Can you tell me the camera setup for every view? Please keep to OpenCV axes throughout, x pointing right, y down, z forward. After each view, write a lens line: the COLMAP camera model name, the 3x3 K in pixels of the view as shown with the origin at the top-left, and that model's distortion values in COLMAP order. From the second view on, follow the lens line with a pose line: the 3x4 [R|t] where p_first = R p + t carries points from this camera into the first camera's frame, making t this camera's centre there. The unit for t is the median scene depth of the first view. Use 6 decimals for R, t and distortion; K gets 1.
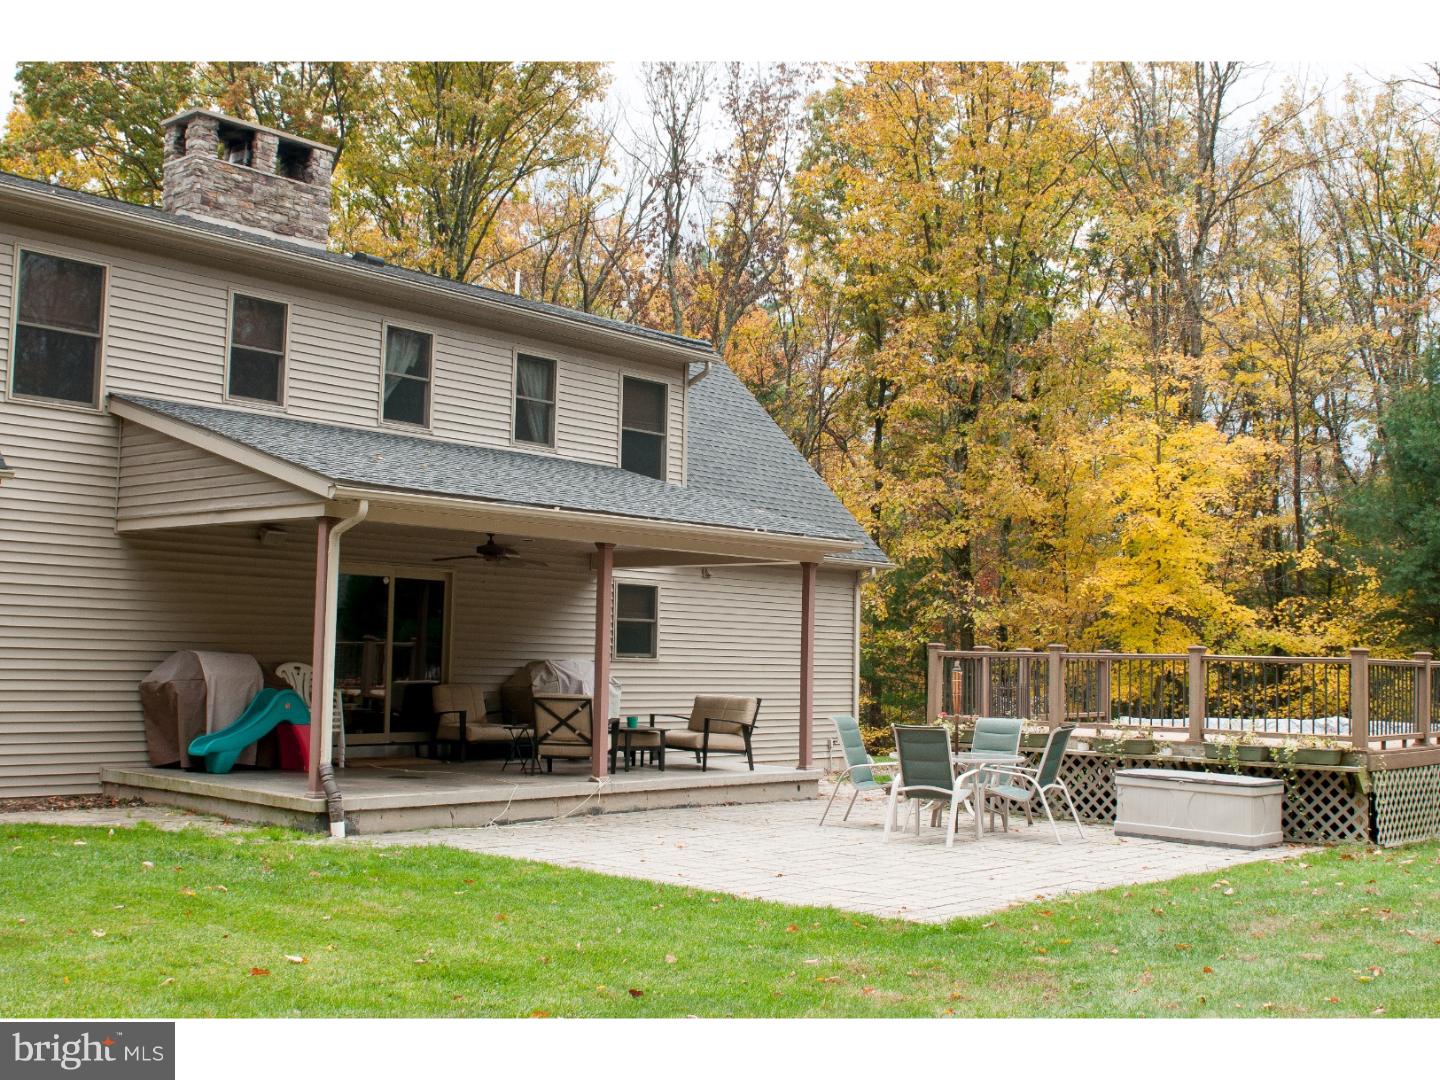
lens RADIAL K [[1554.9, 0, 720.0], [0, 1554.9, 540.0], [0, 0, 1]] dist [-0.045408, -0.000098]
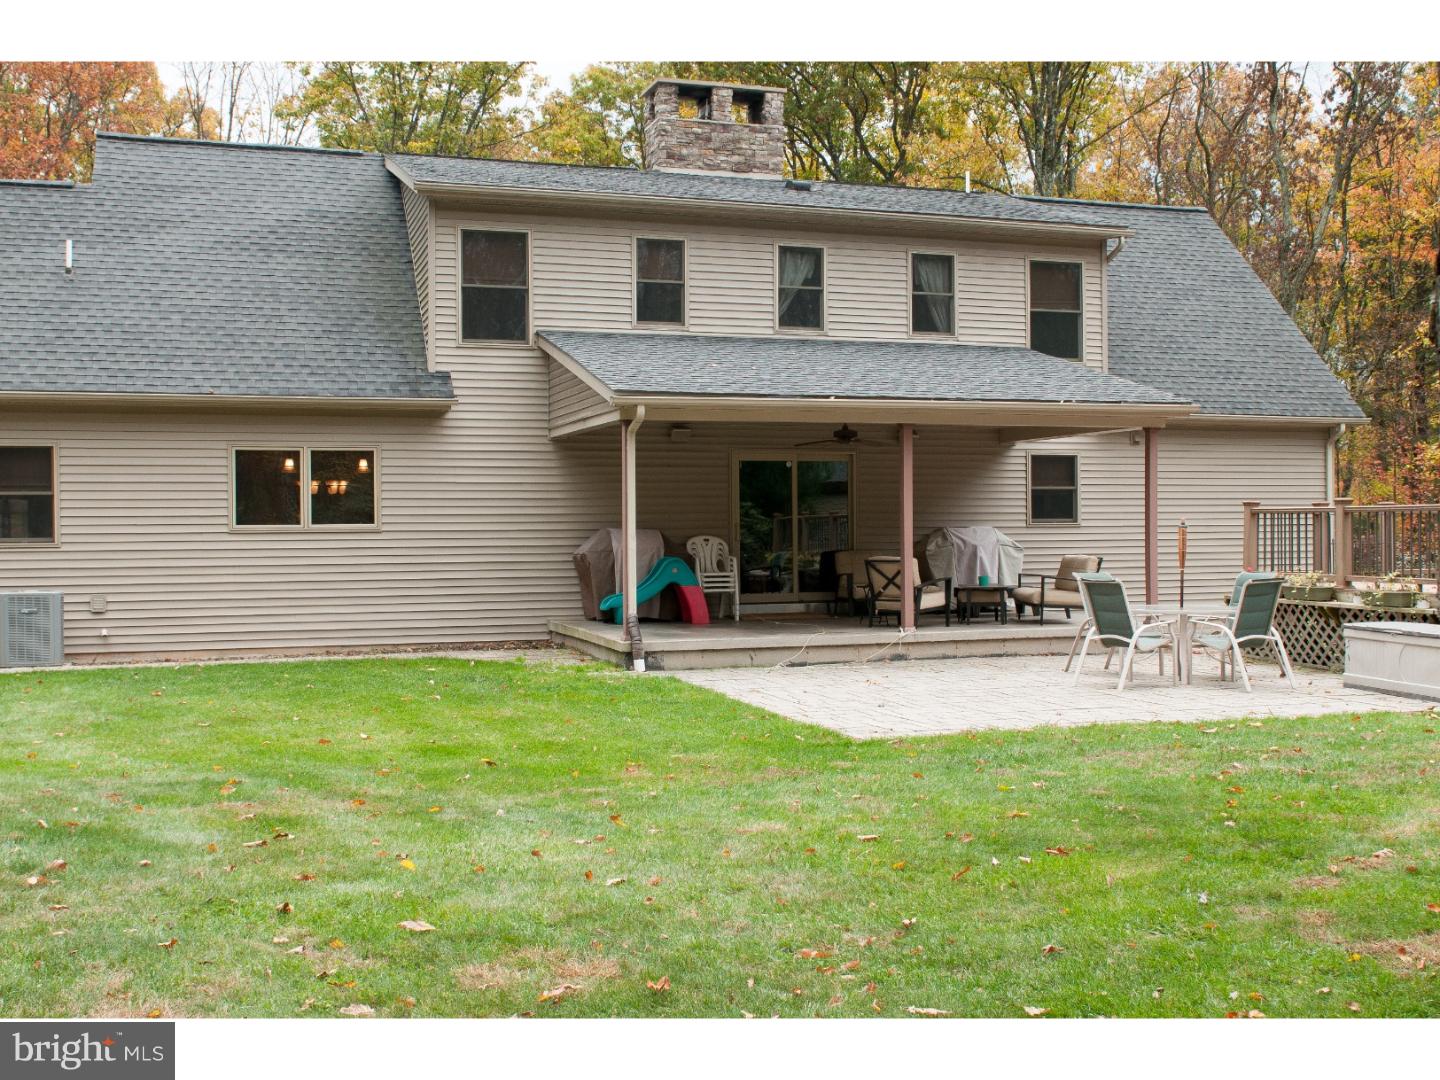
lens RADIAL K [[1515.6, 0, 720.0], [0, 1515.6, 540.0], [0, 0, 1]] dist [-0.053221, 0.033729]
pose [[0.864825, -0.023443, -0.501525, 0.293104], [0.064426, 0.995833, 0.064547, 0.005399], [0.497922, -0.088133, 0.862732, -0.022789]]
